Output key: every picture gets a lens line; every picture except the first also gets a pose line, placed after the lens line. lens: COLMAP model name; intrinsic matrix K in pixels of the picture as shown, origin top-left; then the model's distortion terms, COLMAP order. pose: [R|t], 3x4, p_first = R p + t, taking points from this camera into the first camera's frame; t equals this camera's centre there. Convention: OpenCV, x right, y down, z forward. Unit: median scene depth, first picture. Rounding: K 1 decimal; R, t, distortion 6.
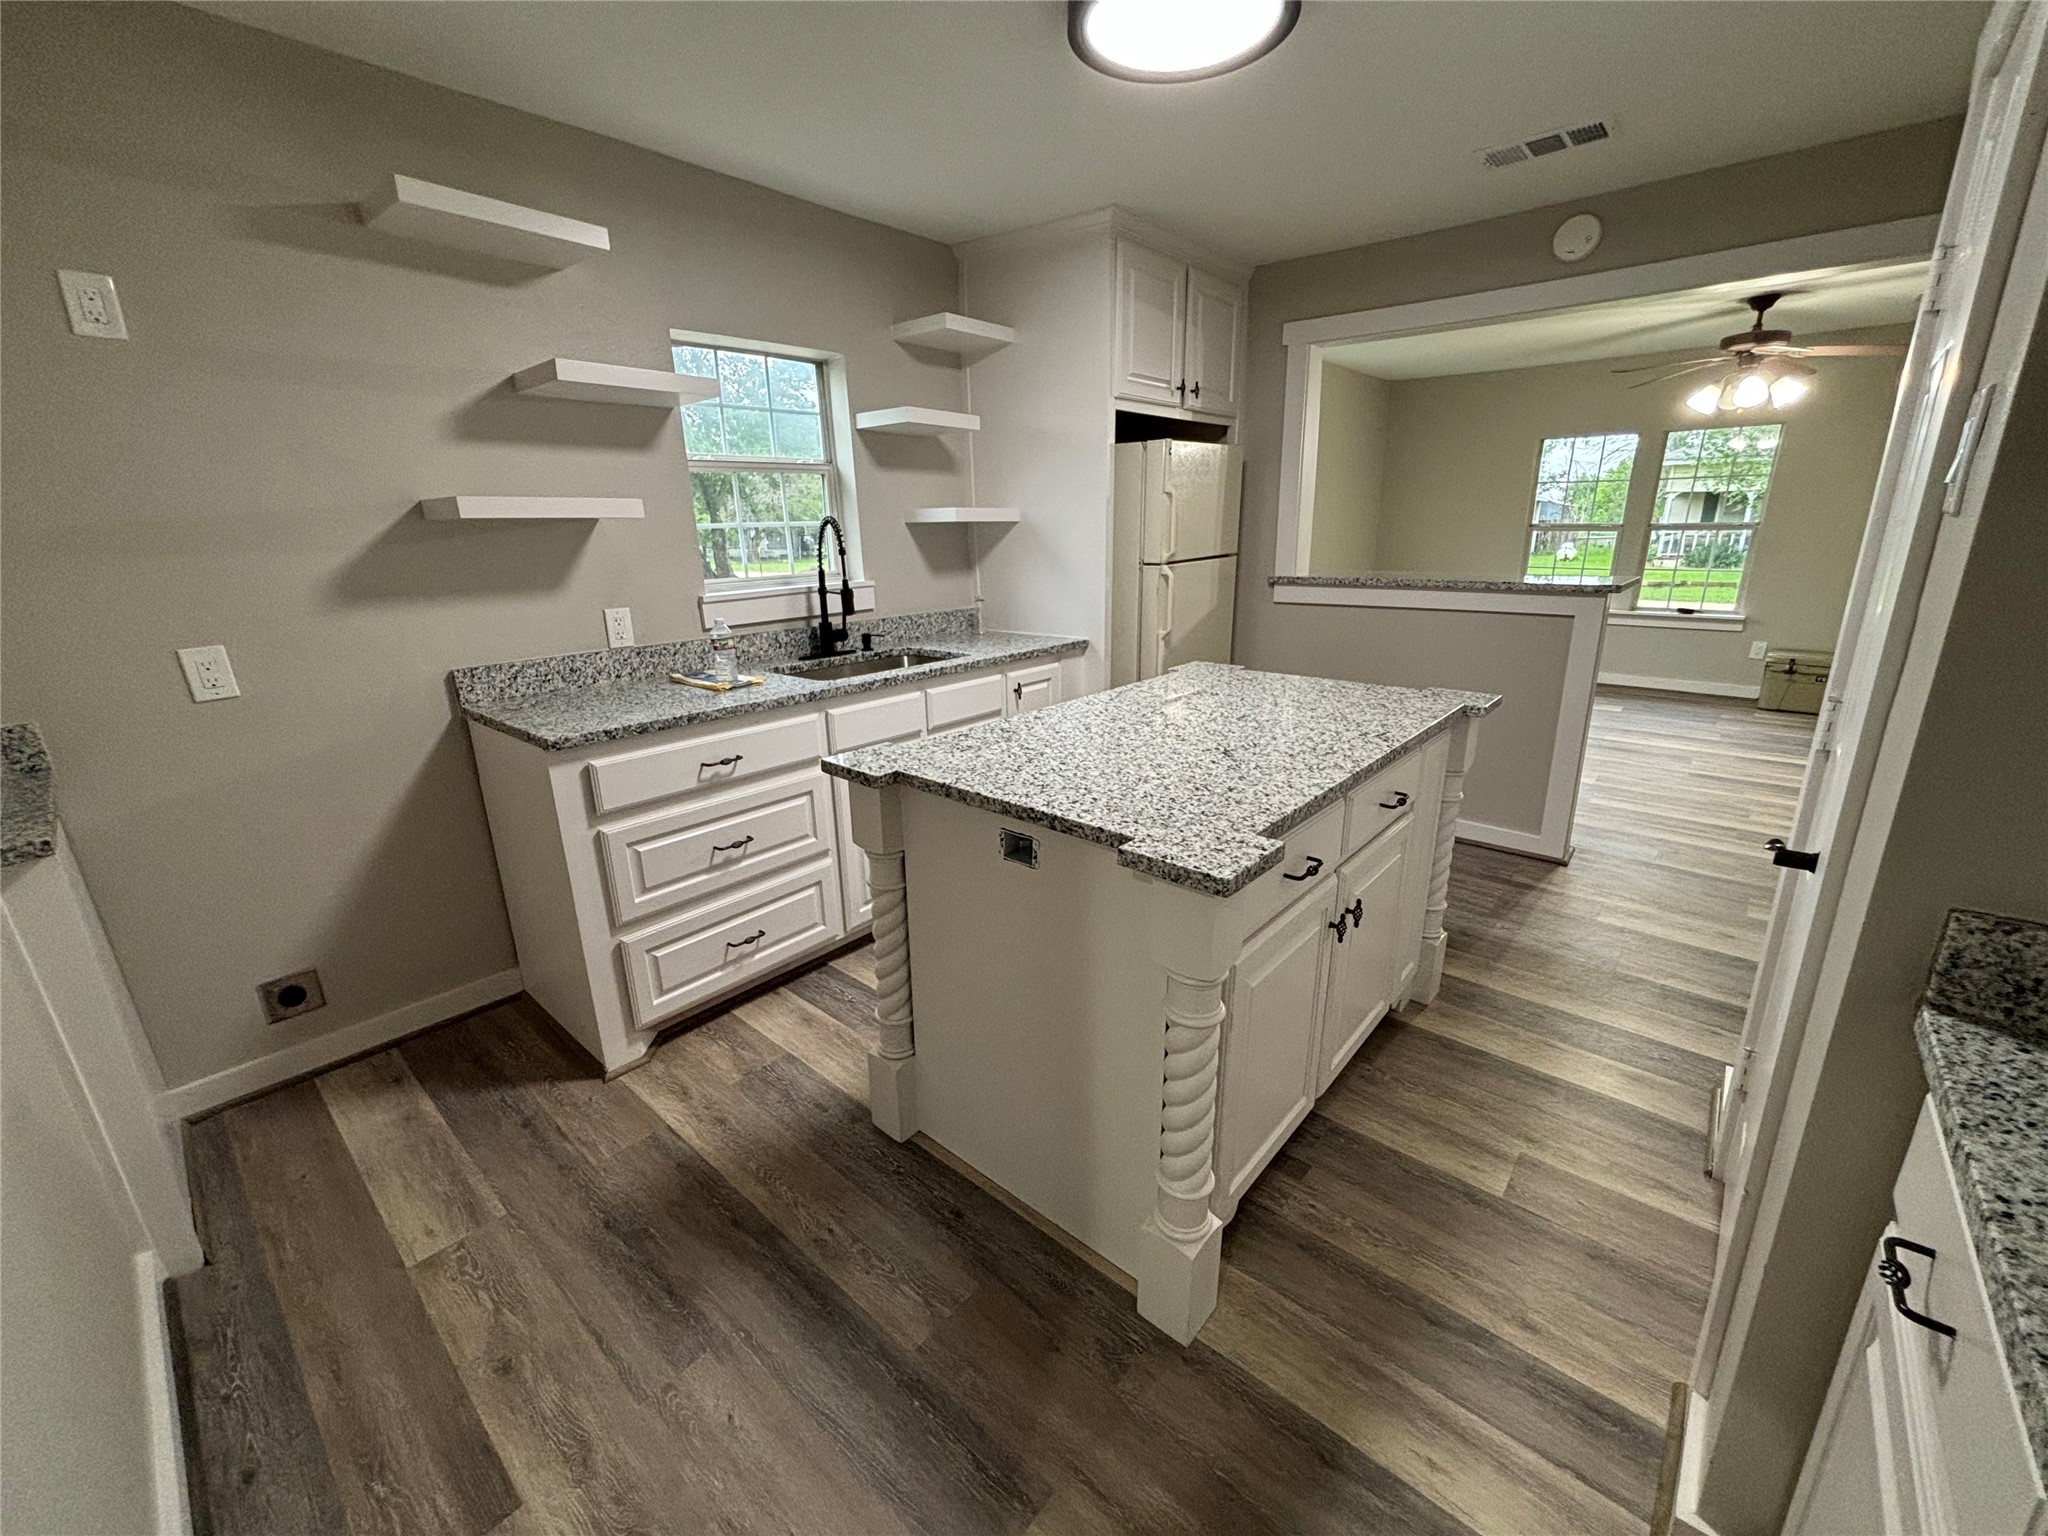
lens RADIAL K [[838.2, 0, 1024.0], [0, 838.2, 768.0], [0, 0, 1]] dist [-0.001899, -0.000404]
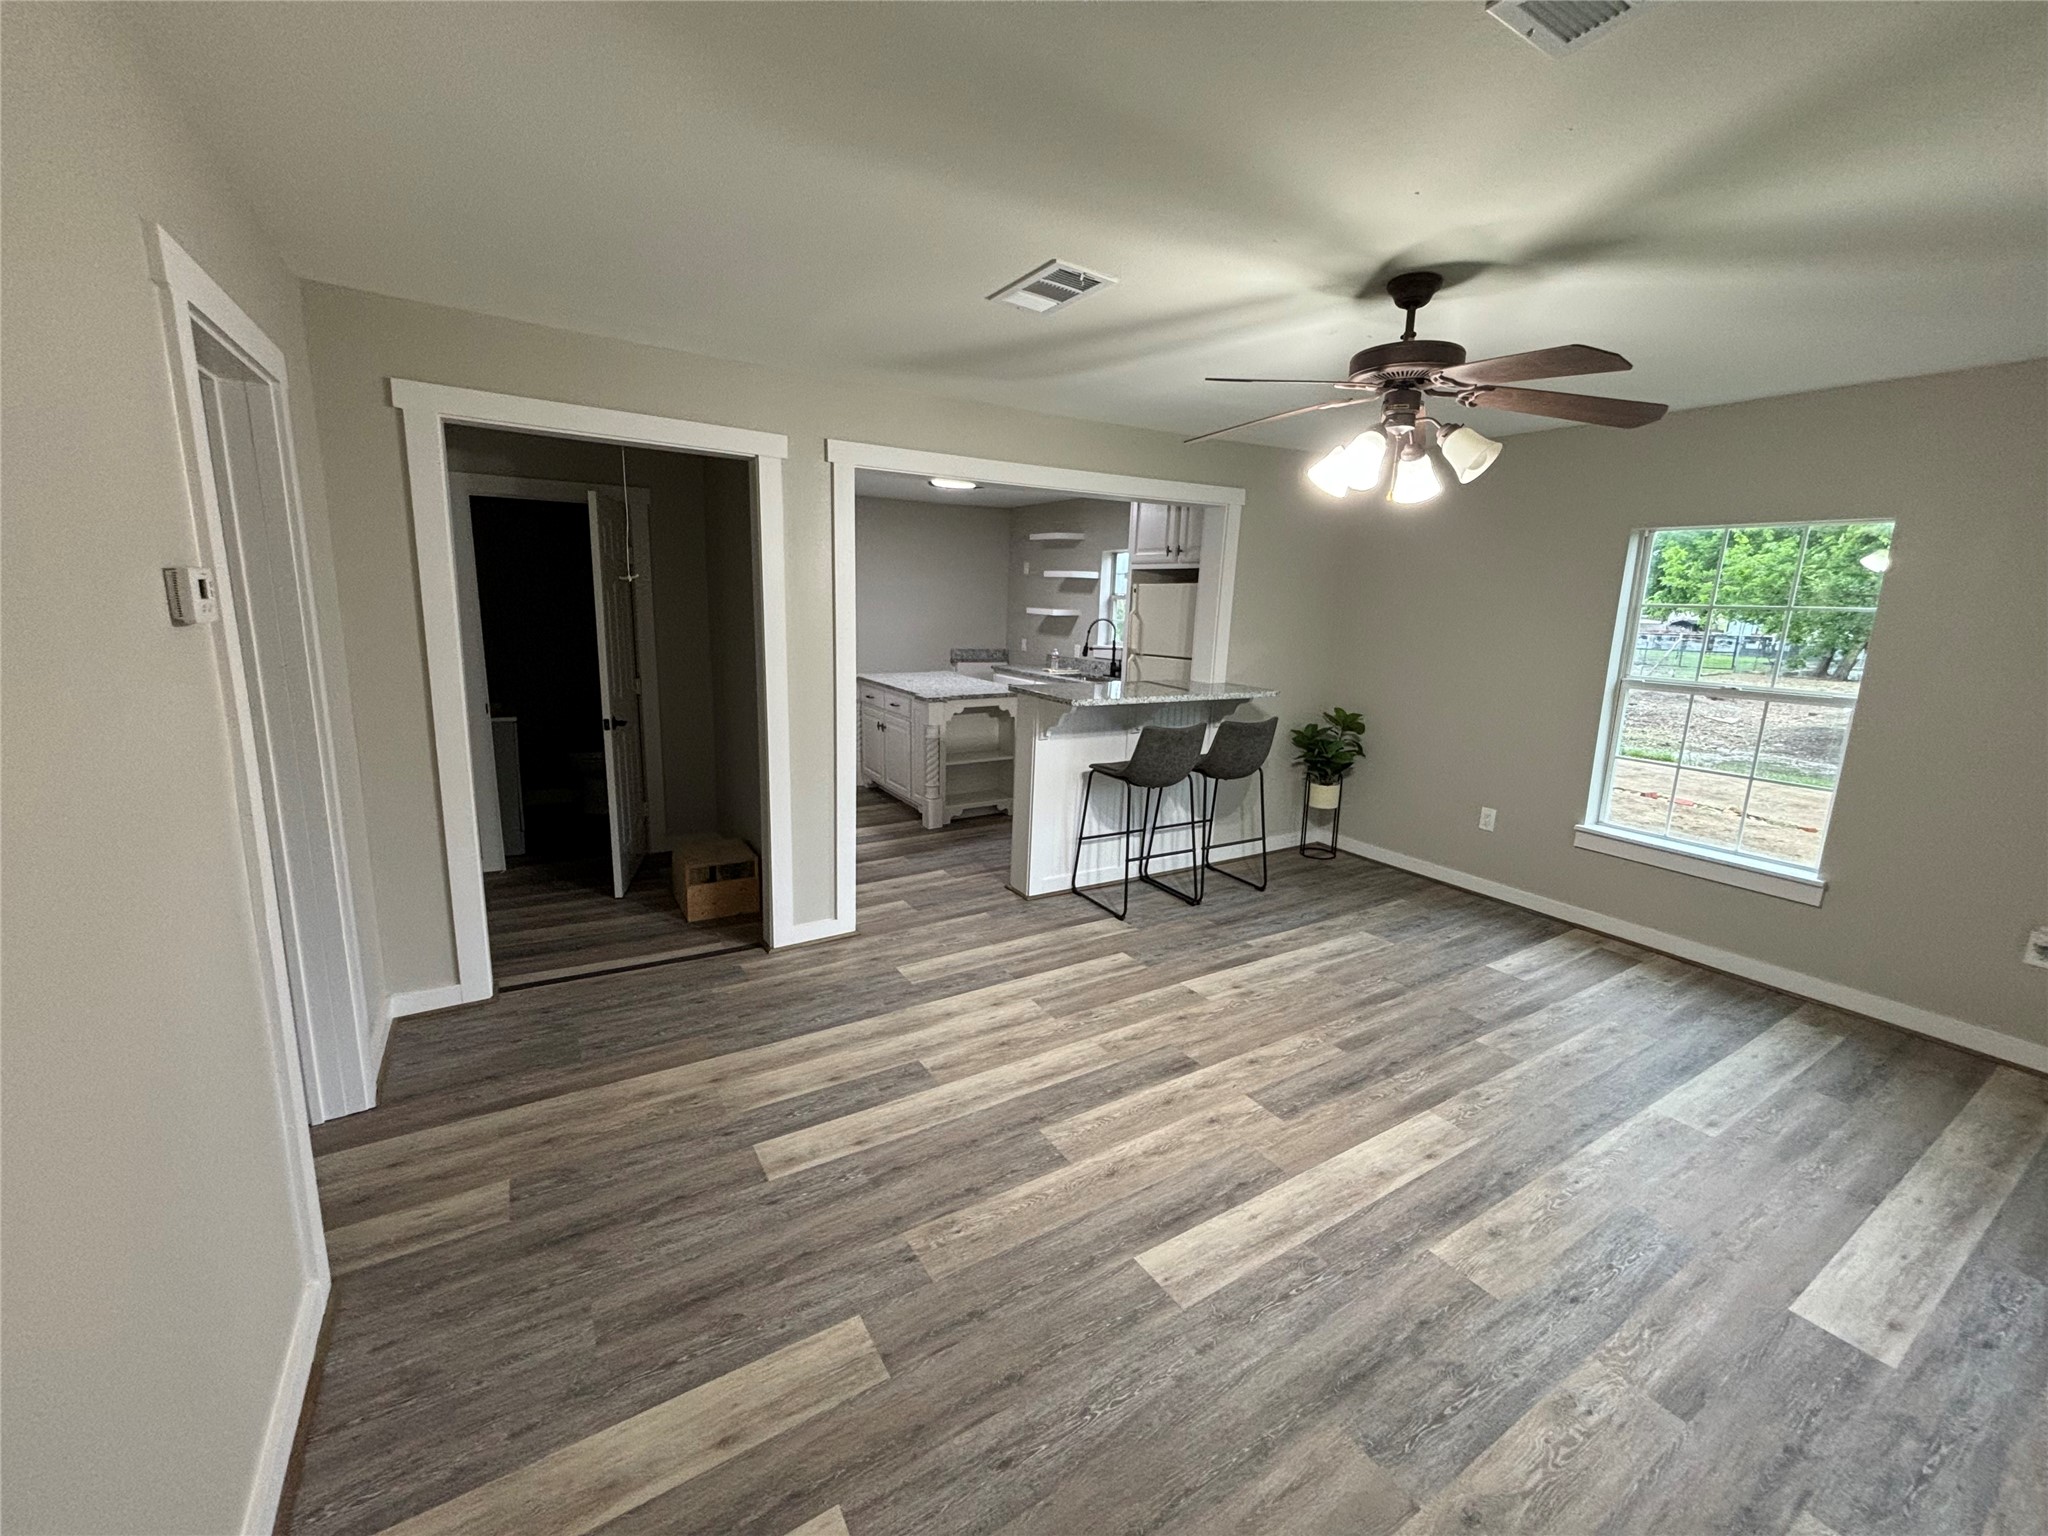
lens RADIAL K [[826.5, 0, 1019.7], [0, 826.5, 763.9], [0, 0, 1]] dist [0.001683, -0.000445]
pose [[-0.305178, 0.194541, -0.932213, 3.555492], [-0.293219, 0.912156, 0.286346, -0.864705], [0.906029, 0.360729, -0.221327, 2.386666]]
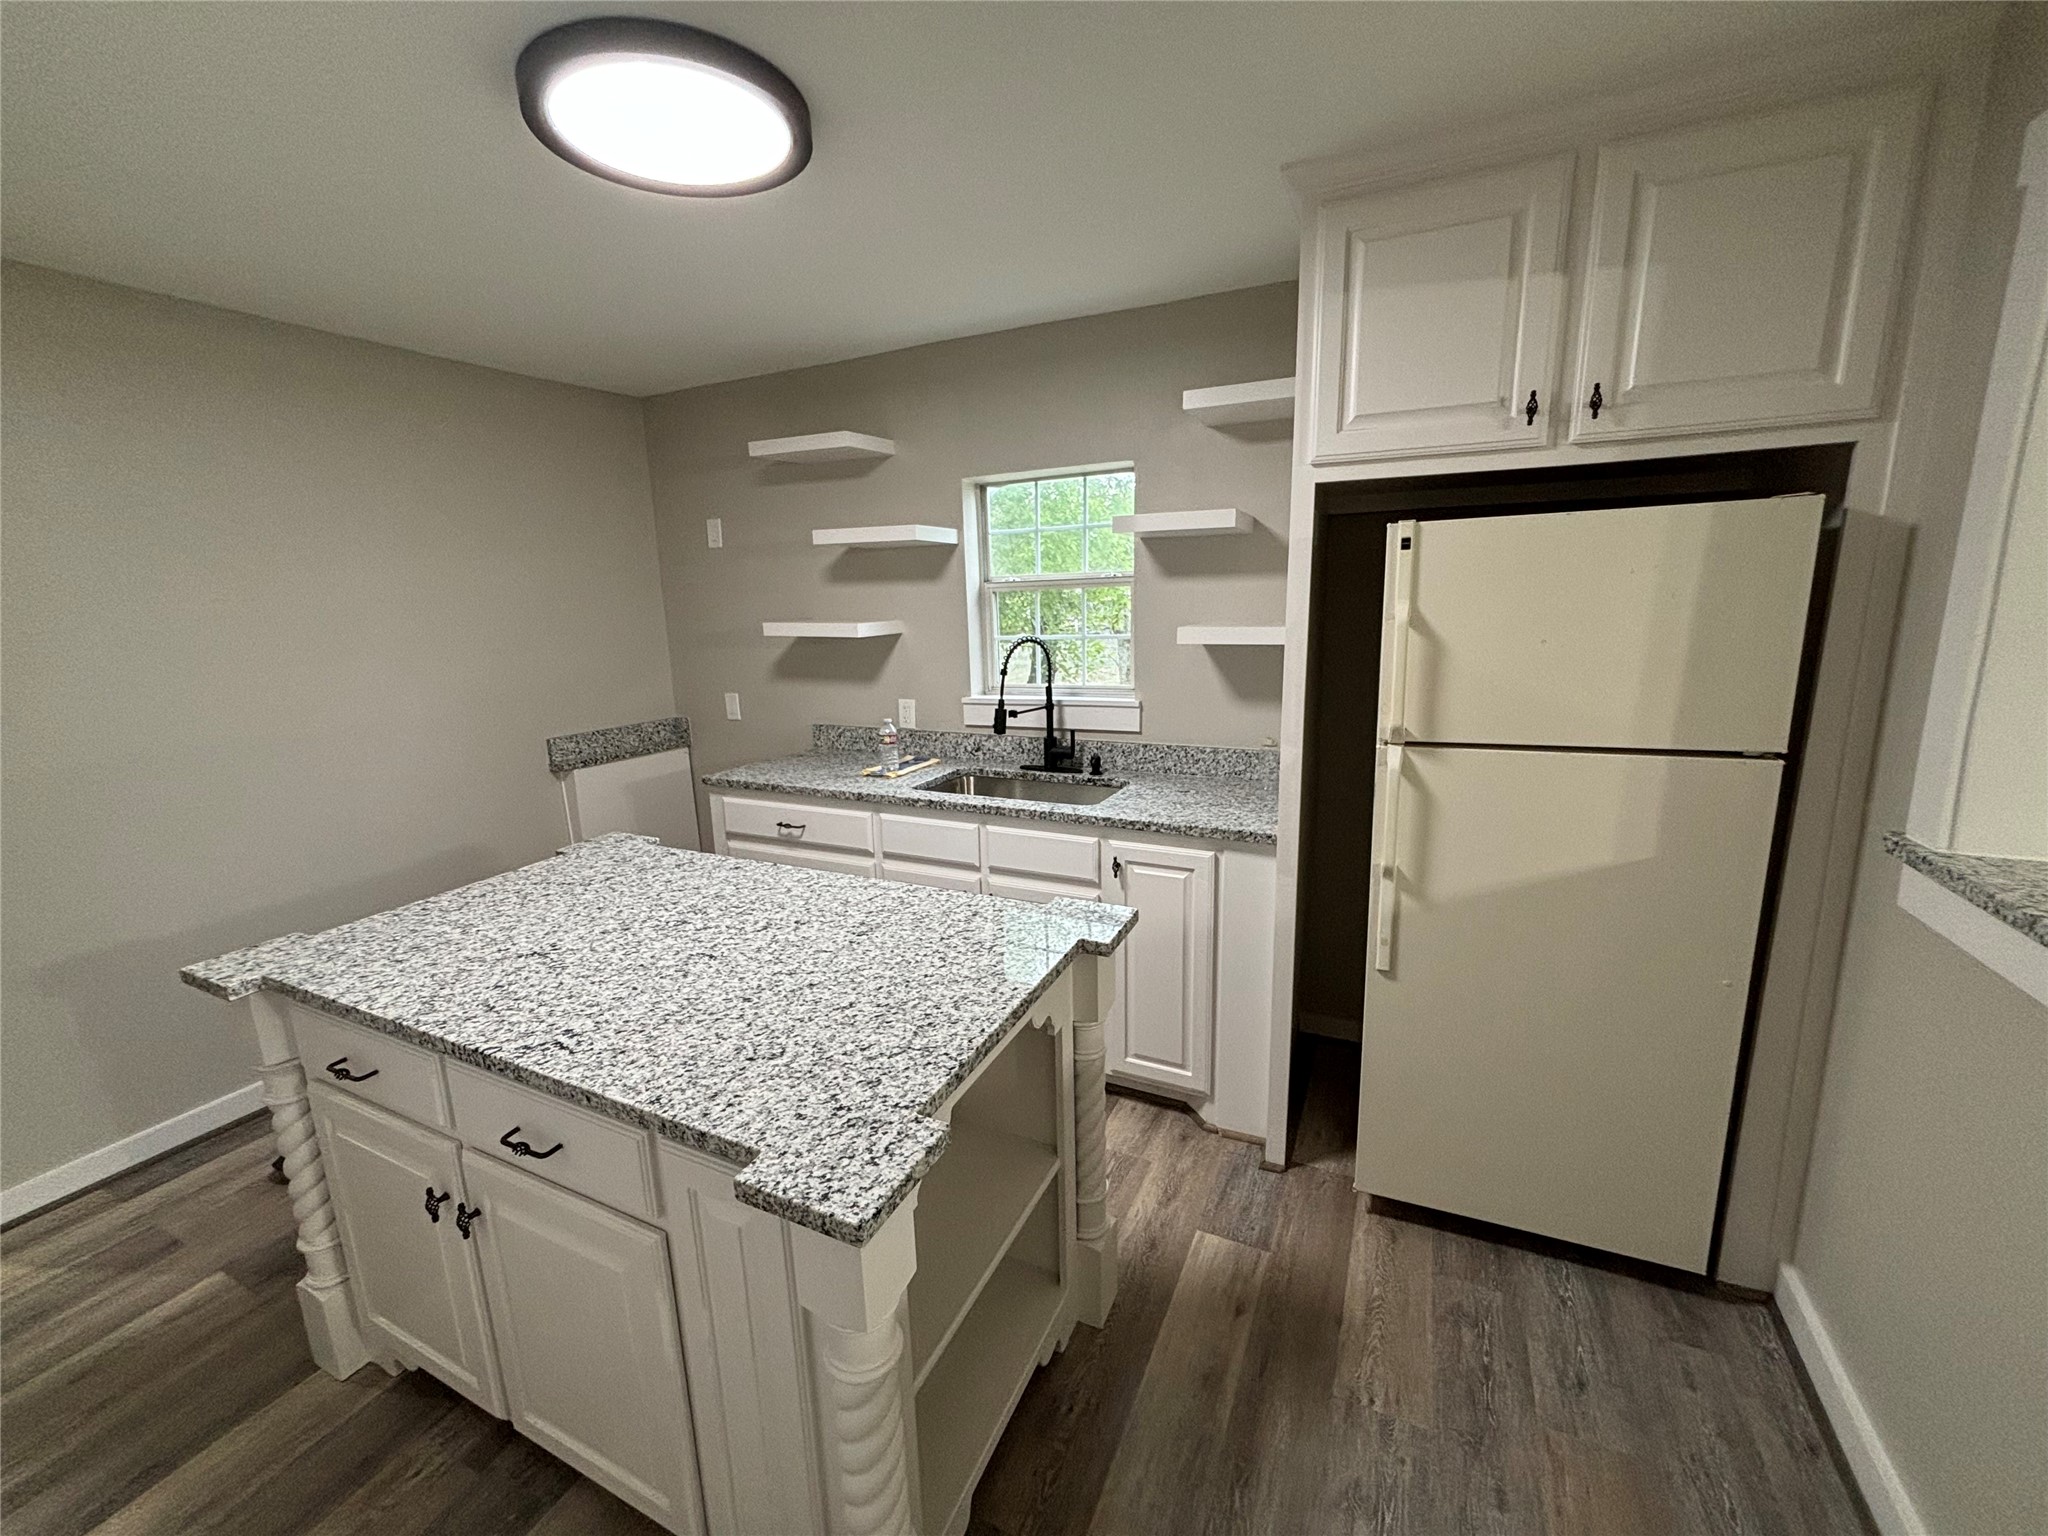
lens RADIAL K [[826.5, 0, 1019.7], [0, 826.5, 763.9], [0, 0, 1]] dist [0.001683, -0.000445]
pose [[0.262575, 0.204931, -0.942899, 1.175636], [-0.252317, 0.957768, 0.137898, -0.466596], [0.931338, 0.201701, 0.303193, 1.174904]]
